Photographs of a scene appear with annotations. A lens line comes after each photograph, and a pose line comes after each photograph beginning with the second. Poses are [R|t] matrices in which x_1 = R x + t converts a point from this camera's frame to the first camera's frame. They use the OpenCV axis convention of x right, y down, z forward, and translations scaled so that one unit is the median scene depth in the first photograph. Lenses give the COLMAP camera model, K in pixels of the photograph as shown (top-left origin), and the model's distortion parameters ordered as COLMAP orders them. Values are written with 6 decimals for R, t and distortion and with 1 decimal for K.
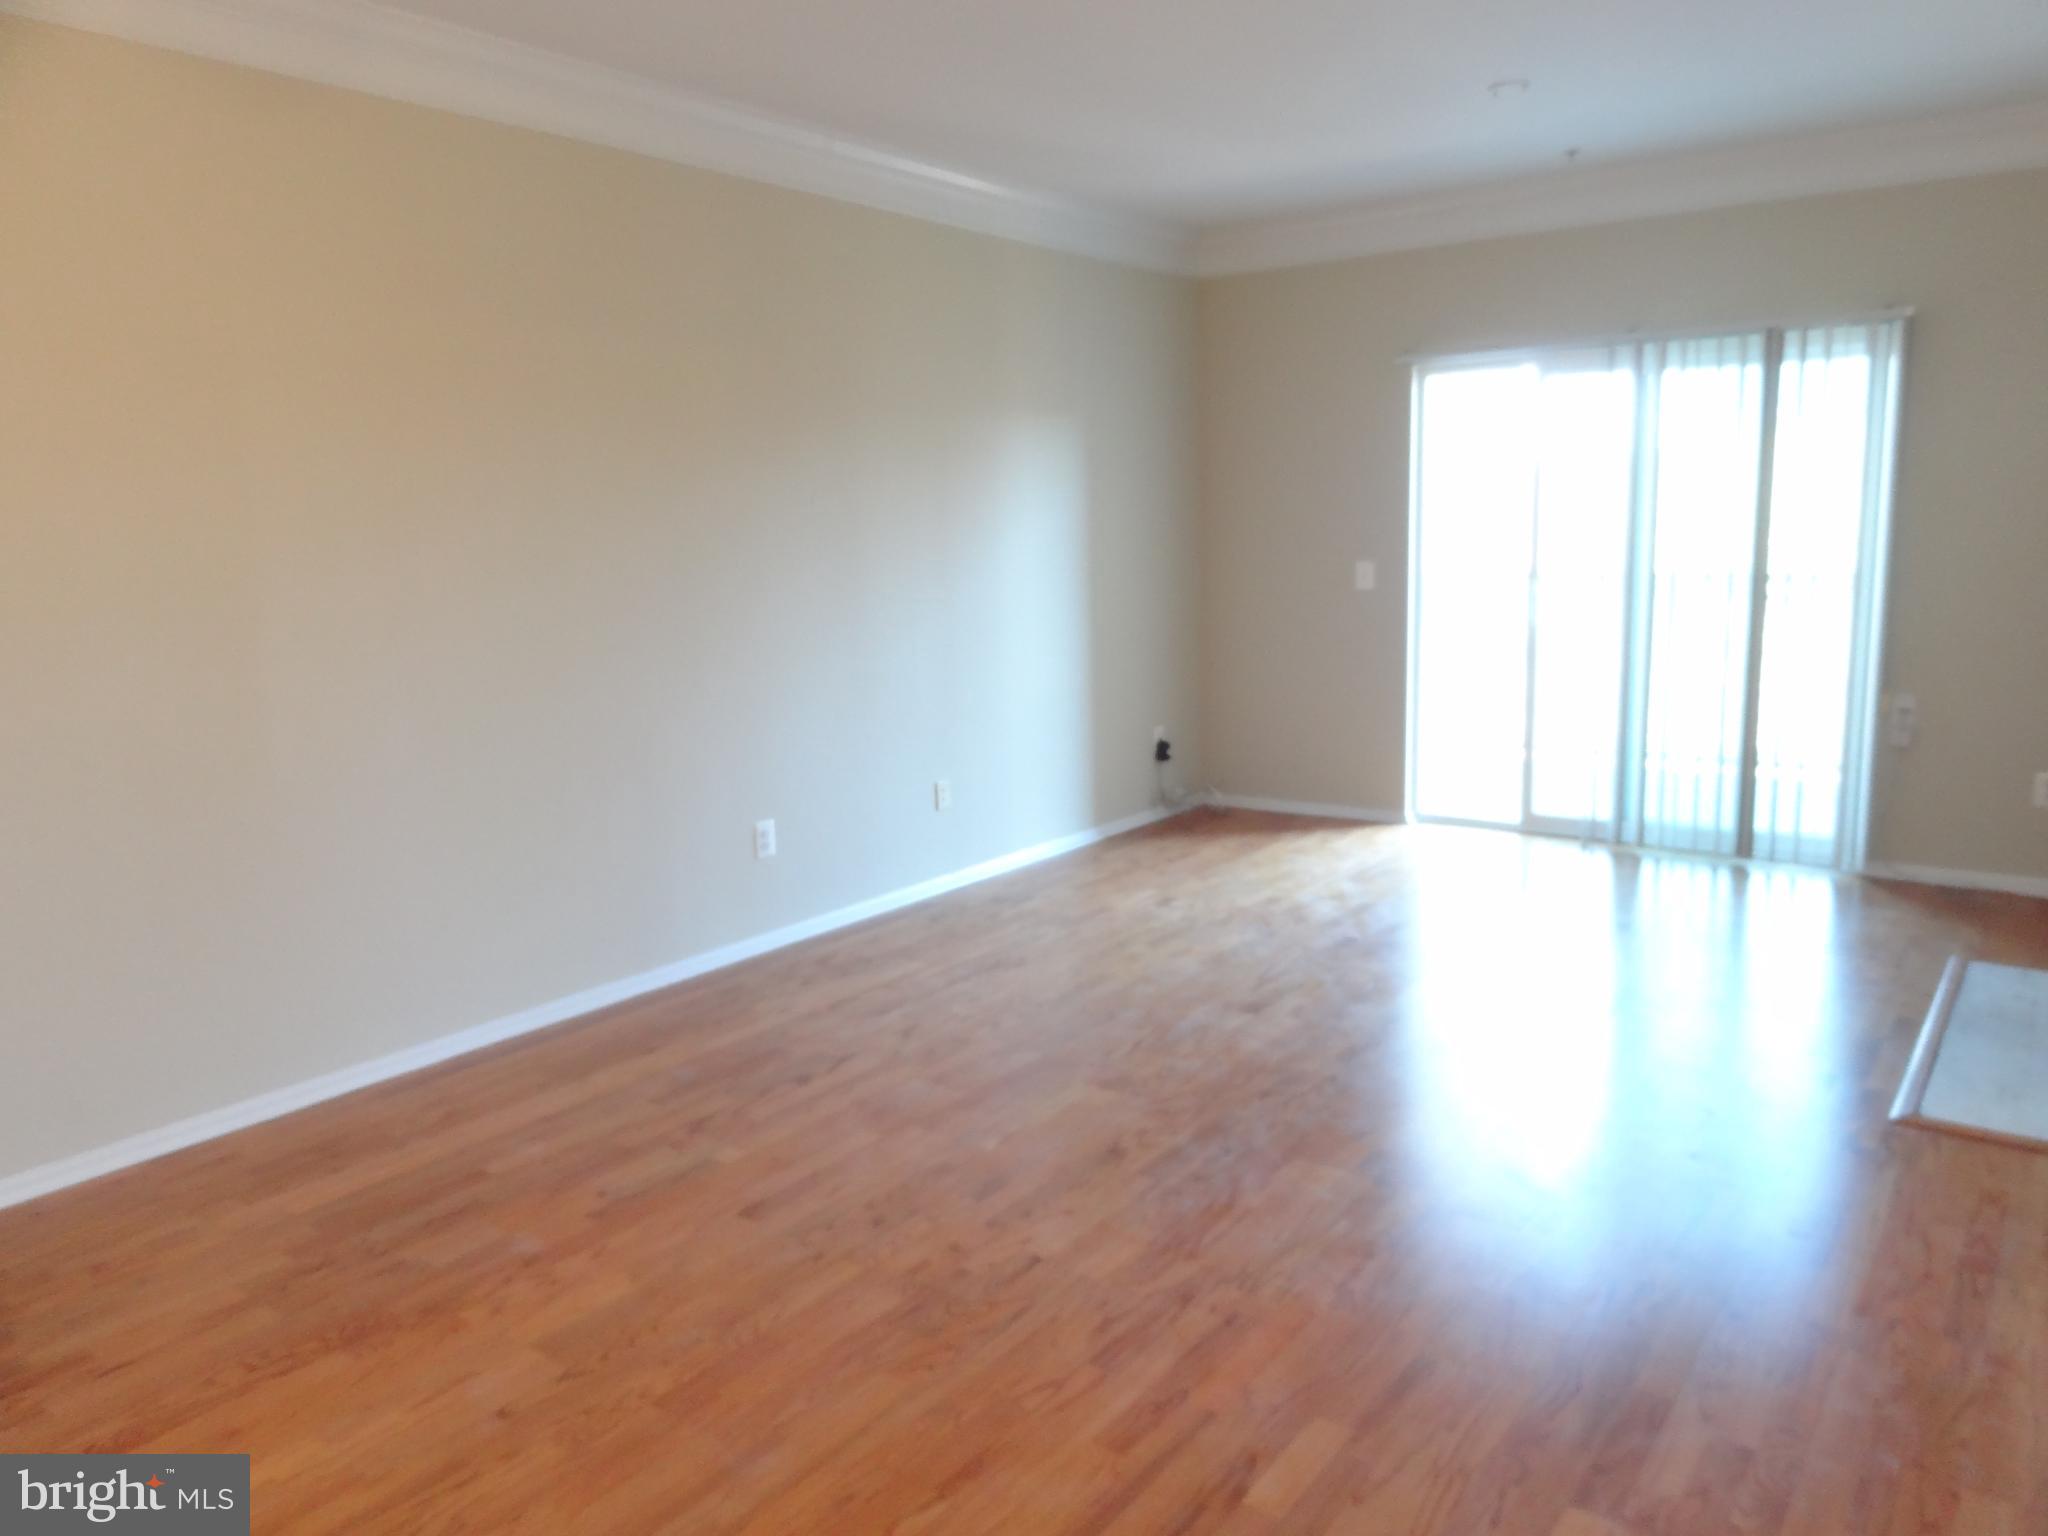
lens RADIAL K [[1445.2, 0, 1027.8], [0, 1445.2, 767.2], [0, 0, 1]] dist [-0.005722, 0.003182]
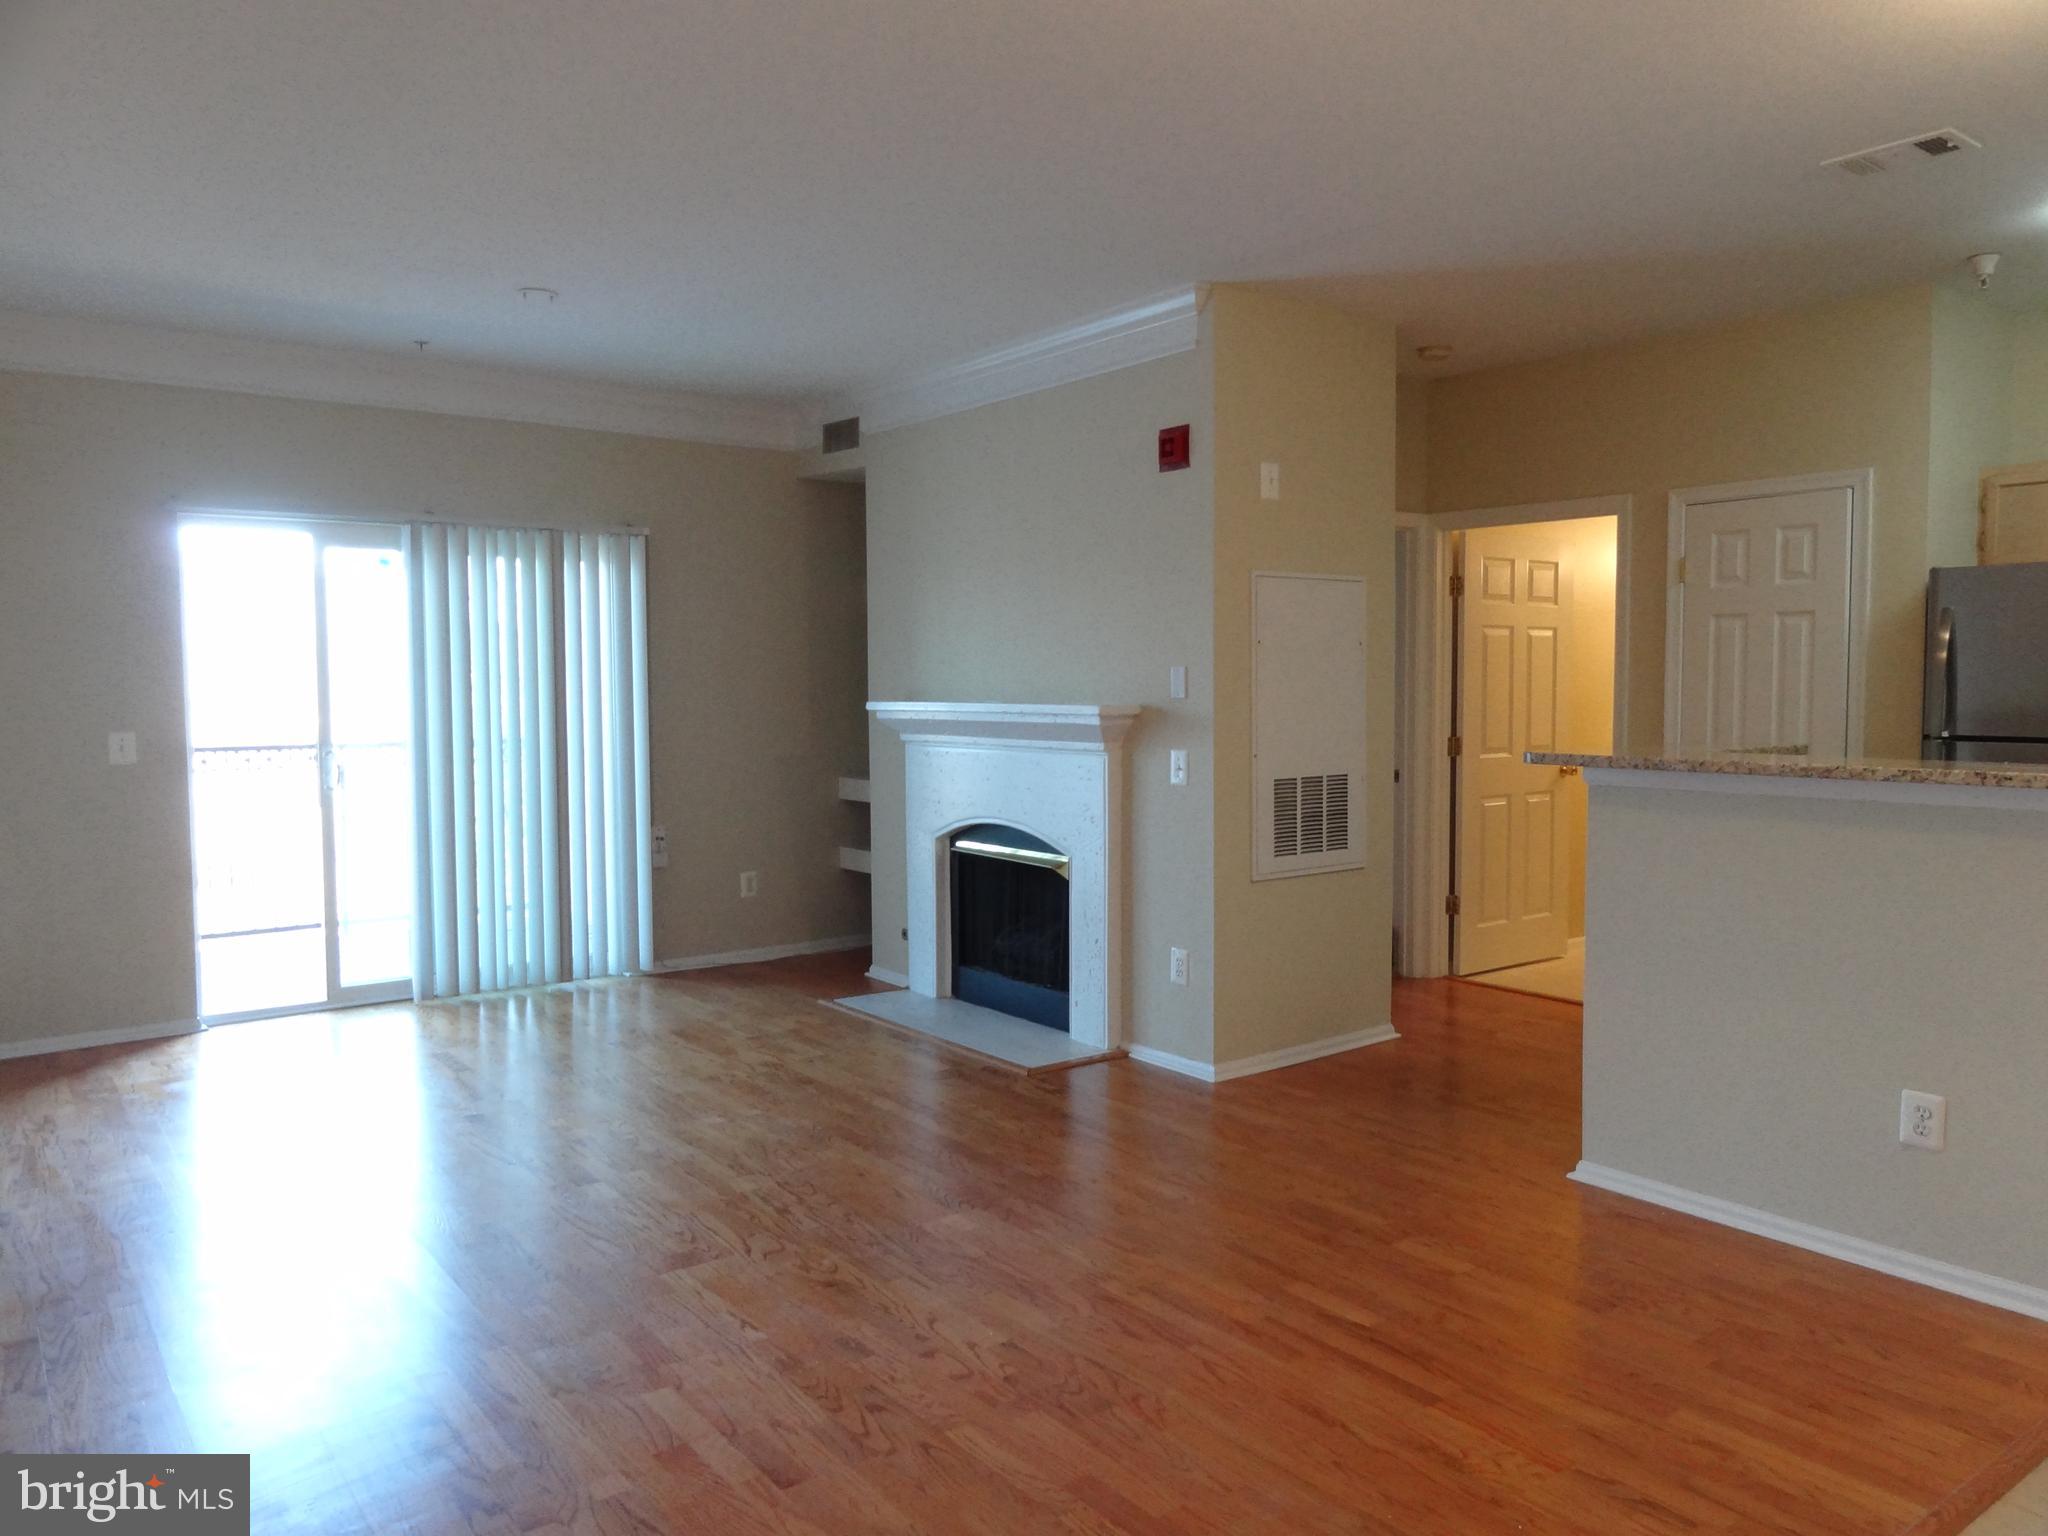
lens RADIAL K [[1458.2, 0, 1024.0], [0, 1458.2, 768.0], [0, 0, 1]] dist [-0.003661, 0.009207]
pose [[0.277614, -0.031222, 0.960185, -0.941013], [0.156618, 0.987571, -0.013170, -0.059300], [-0.947840, 0.154039, 0.279053, 0.581558]]
